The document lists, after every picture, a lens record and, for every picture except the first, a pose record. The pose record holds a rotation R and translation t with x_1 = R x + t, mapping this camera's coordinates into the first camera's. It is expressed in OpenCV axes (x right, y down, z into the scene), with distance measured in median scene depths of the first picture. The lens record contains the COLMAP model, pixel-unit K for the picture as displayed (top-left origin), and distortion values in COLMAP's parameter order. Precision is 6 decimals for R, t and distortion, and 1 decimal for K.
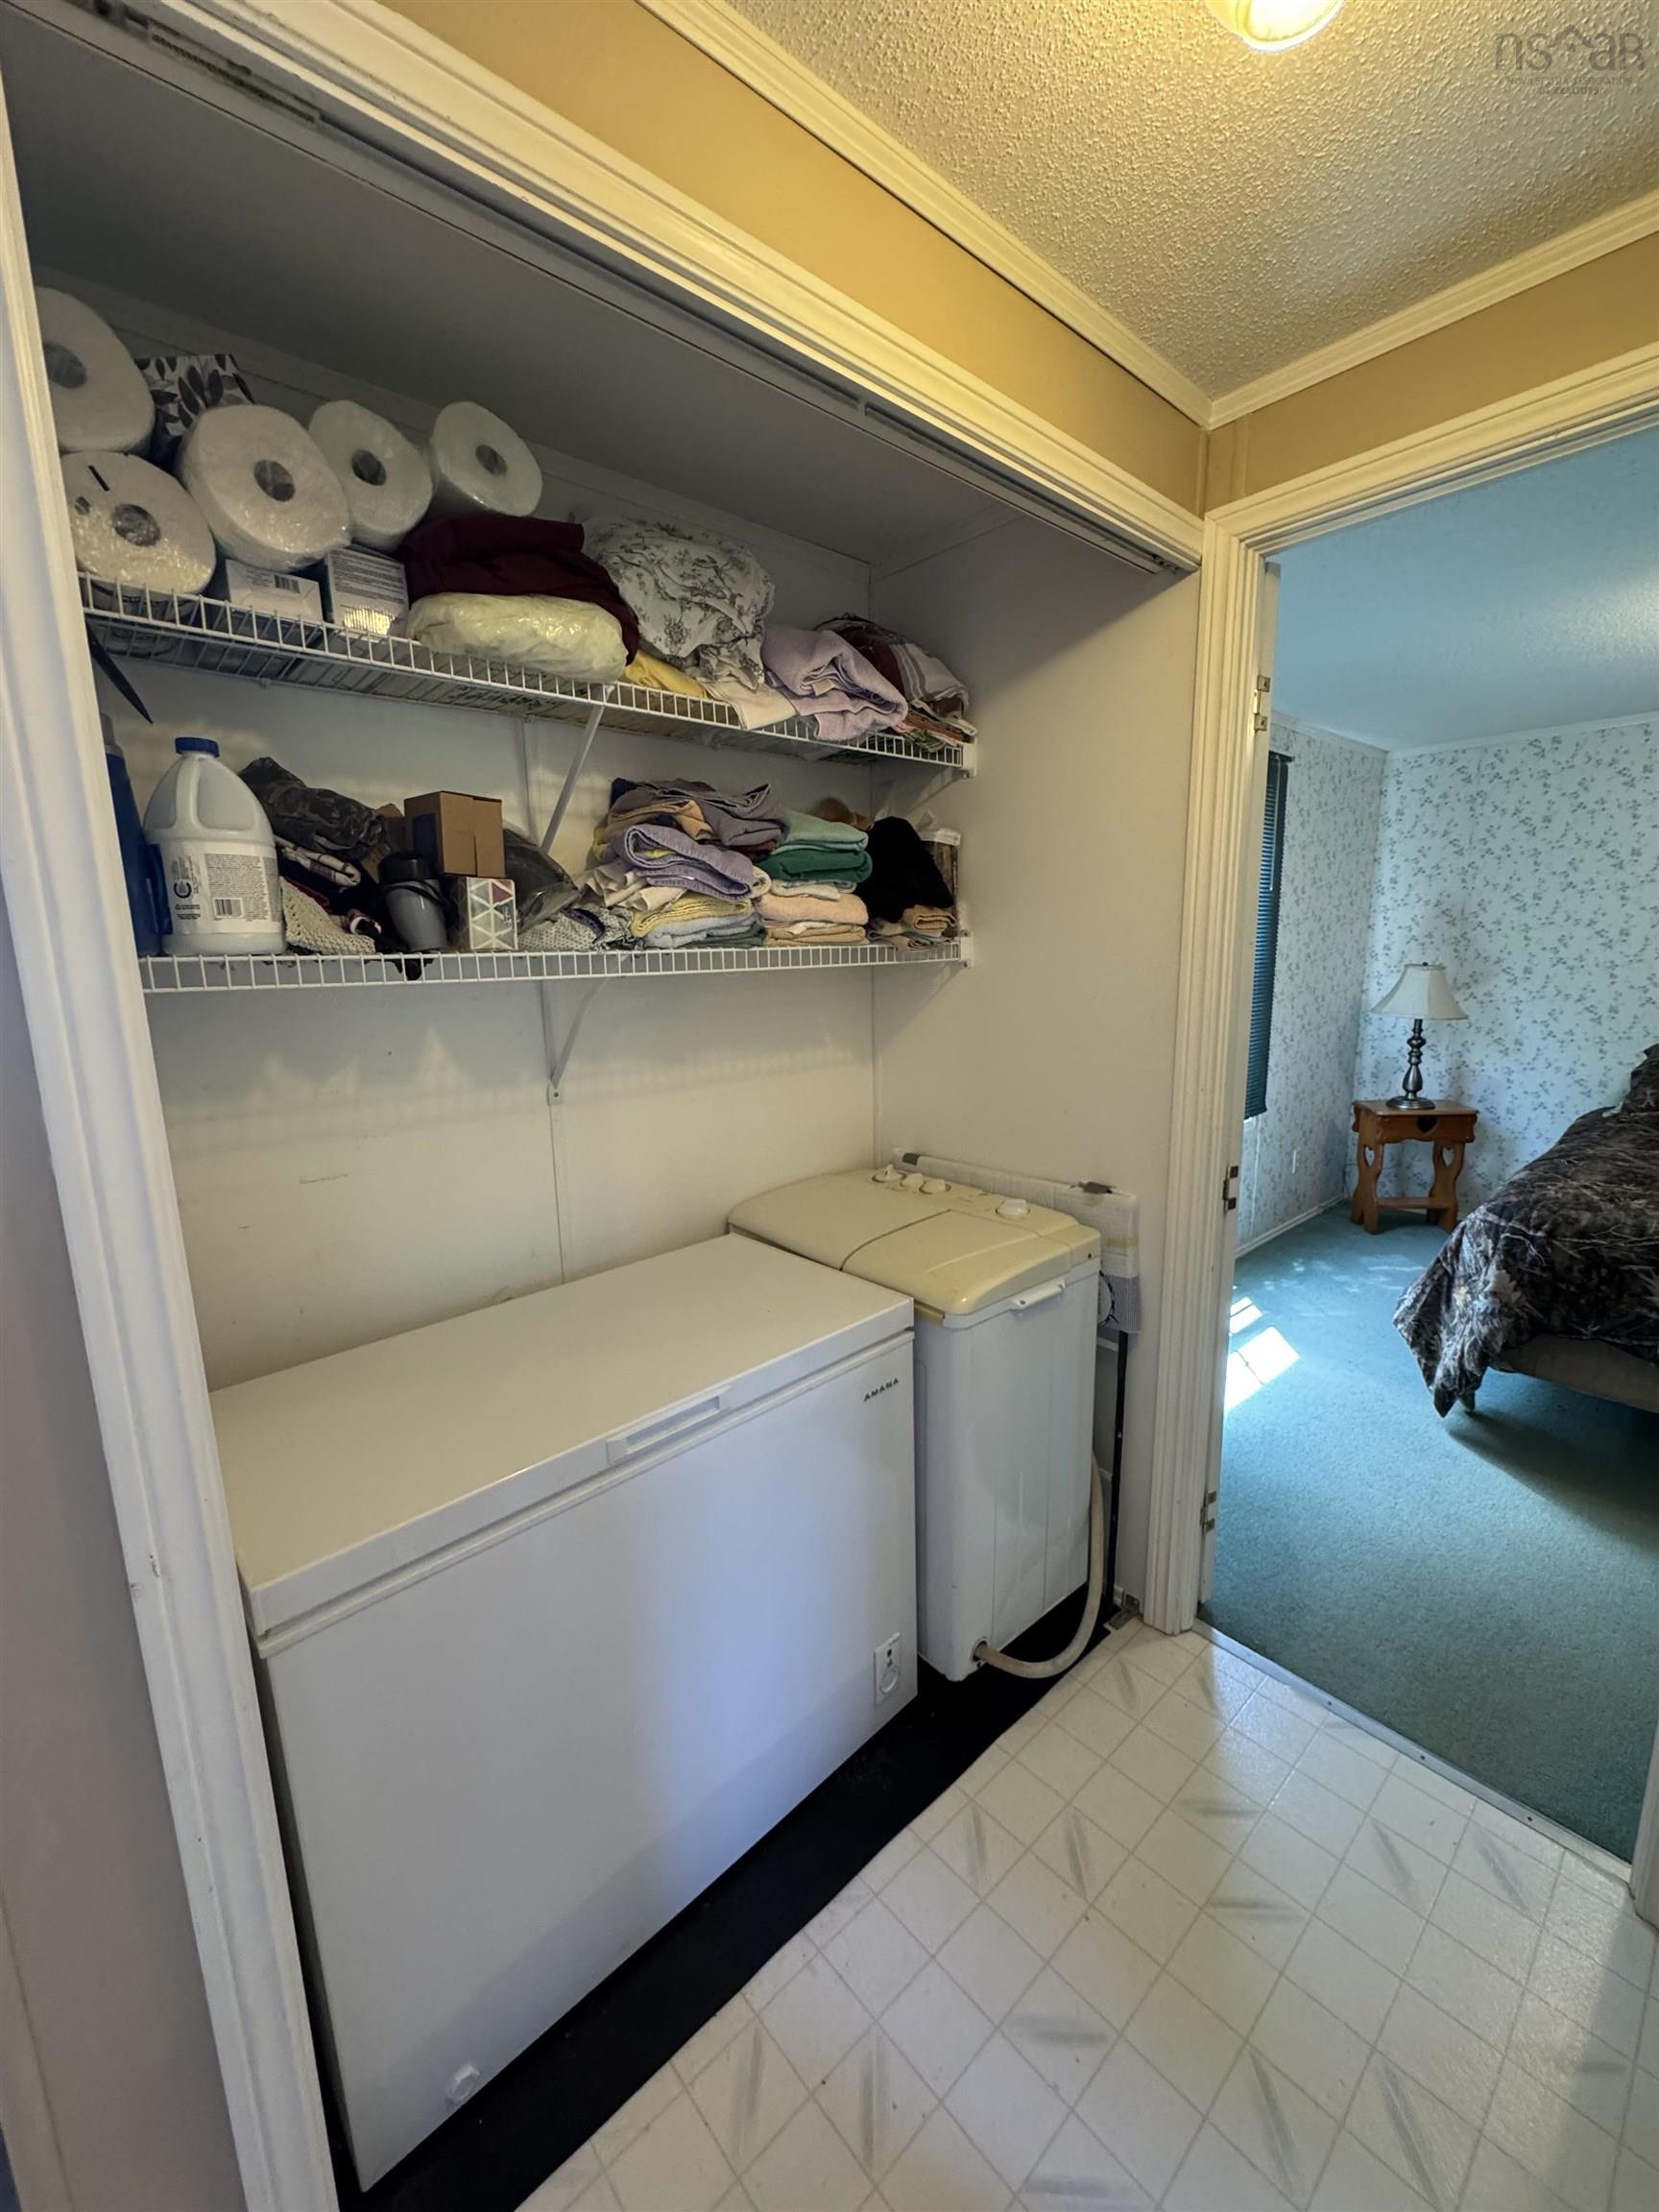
lens RADIAL K [[884.7, 0, 834.0], [0, 884.7, 1105.8], [0, 0, 1]] dist [-0.001614, 0.001130]
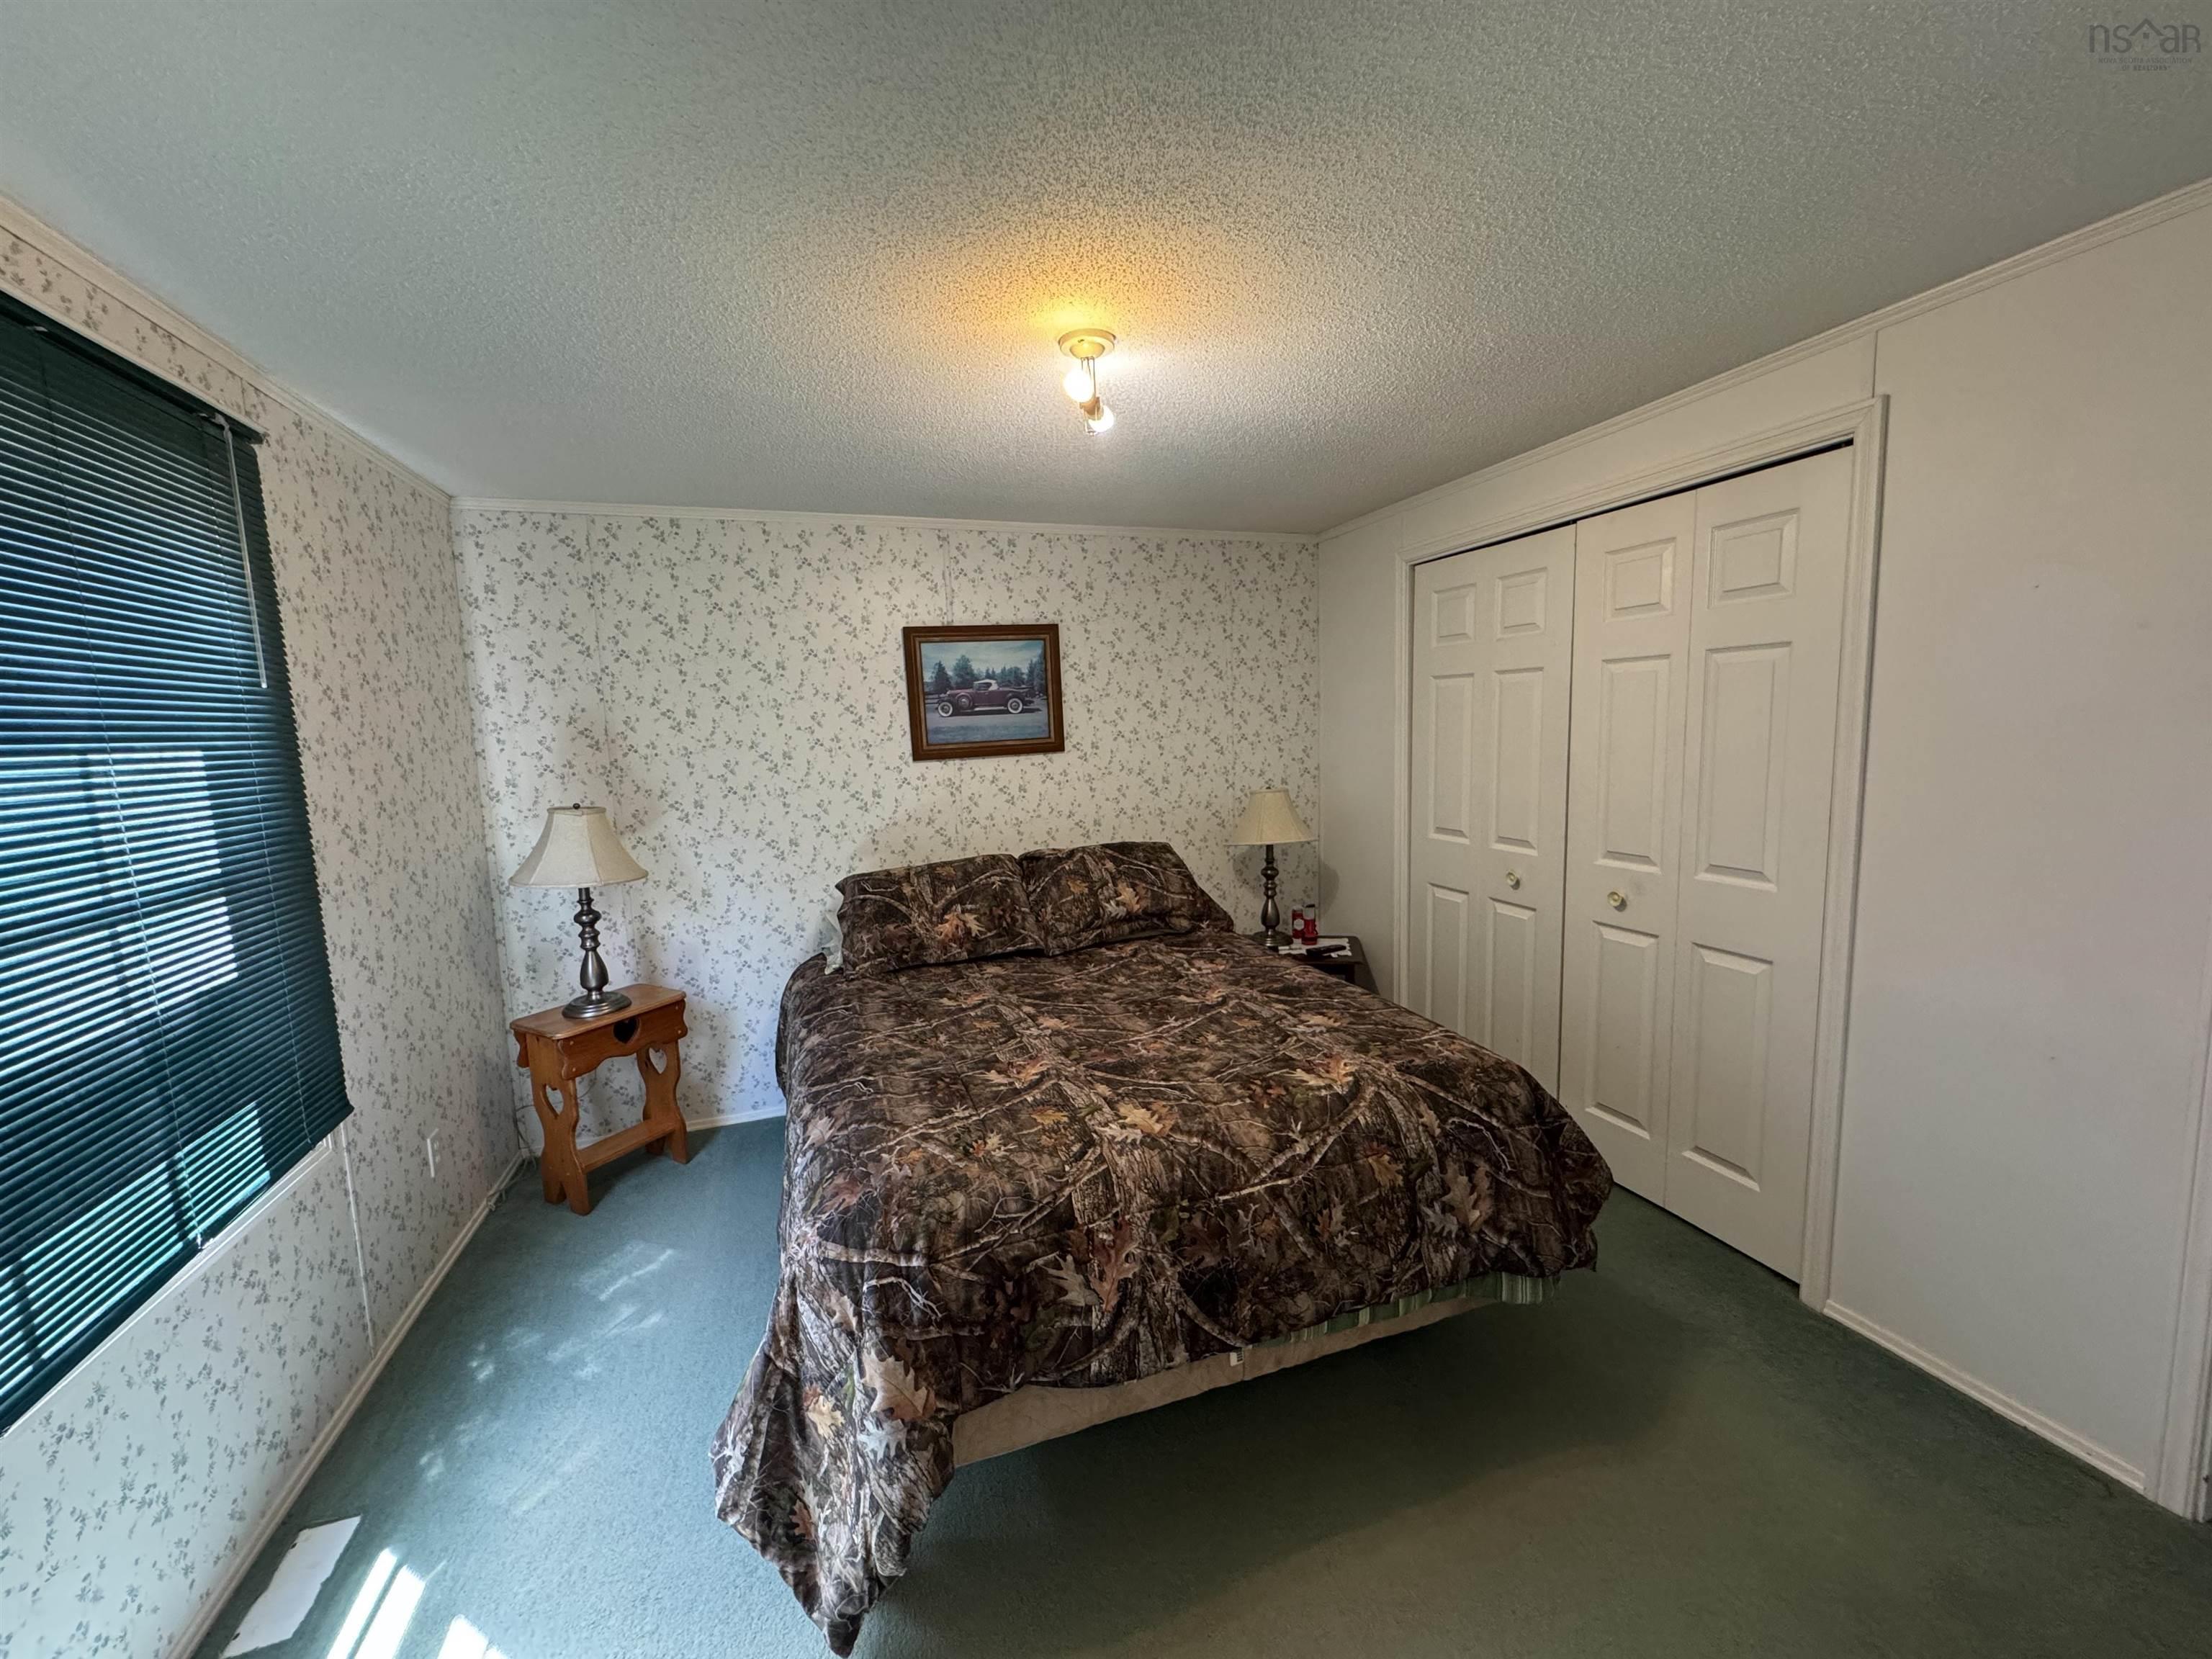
lens RADIAL K [[884.7, 0, 1110.7], [0, 884.7, 830.1], [0, 0, 1]] dist [-0.001614, 0.001130]
pose [[0.387399, -0.099606, 0.916516, 0.191149], [0.194516, 0.980597, 0.024351, -0.076348], [-0.901158, 0.168843, 0.399257, 0.344461]]
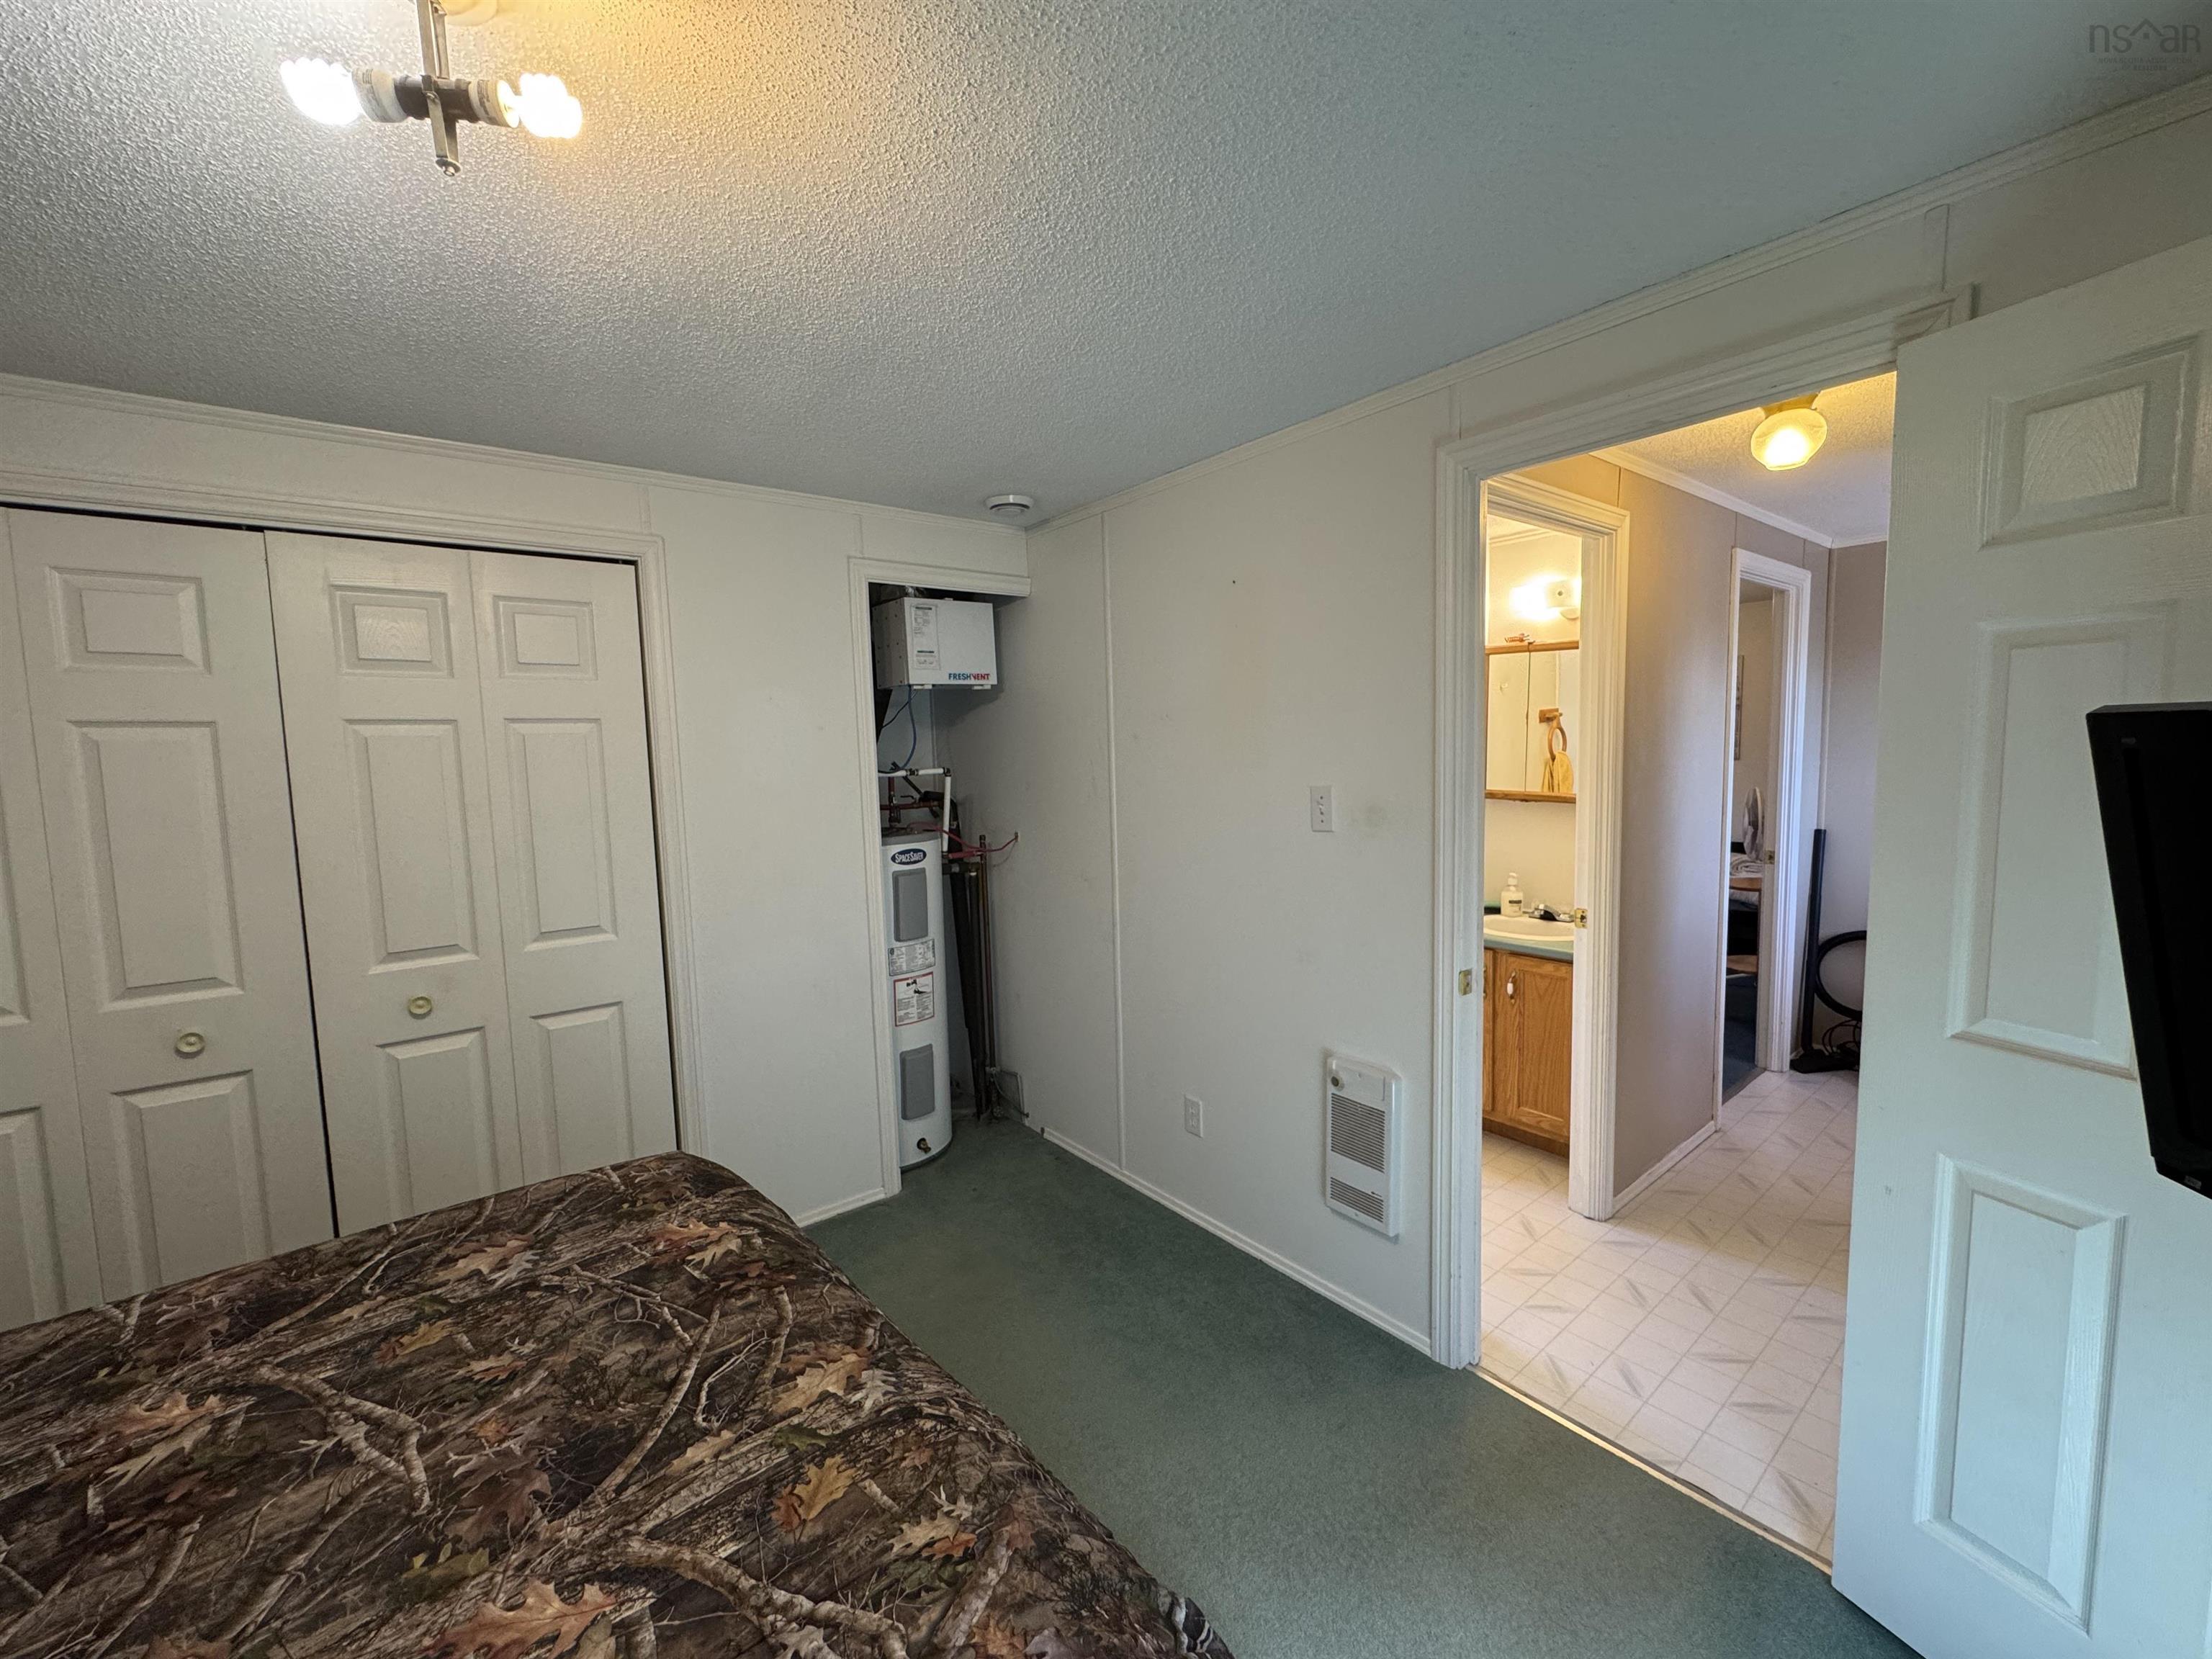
lens RADIAL K [[884.7, 0, 1106.0], [0, 884.7, 827.7], [0, 0, 1]] dist [-0.001614, 0.001130]
pose [[-0.997242, 0.041606, 0.061452, 0.475710], [0.056615, 0.961893, 0.267499, -0.167615], [-0.047981, 0.270241, -0.961596, 0.762785]]
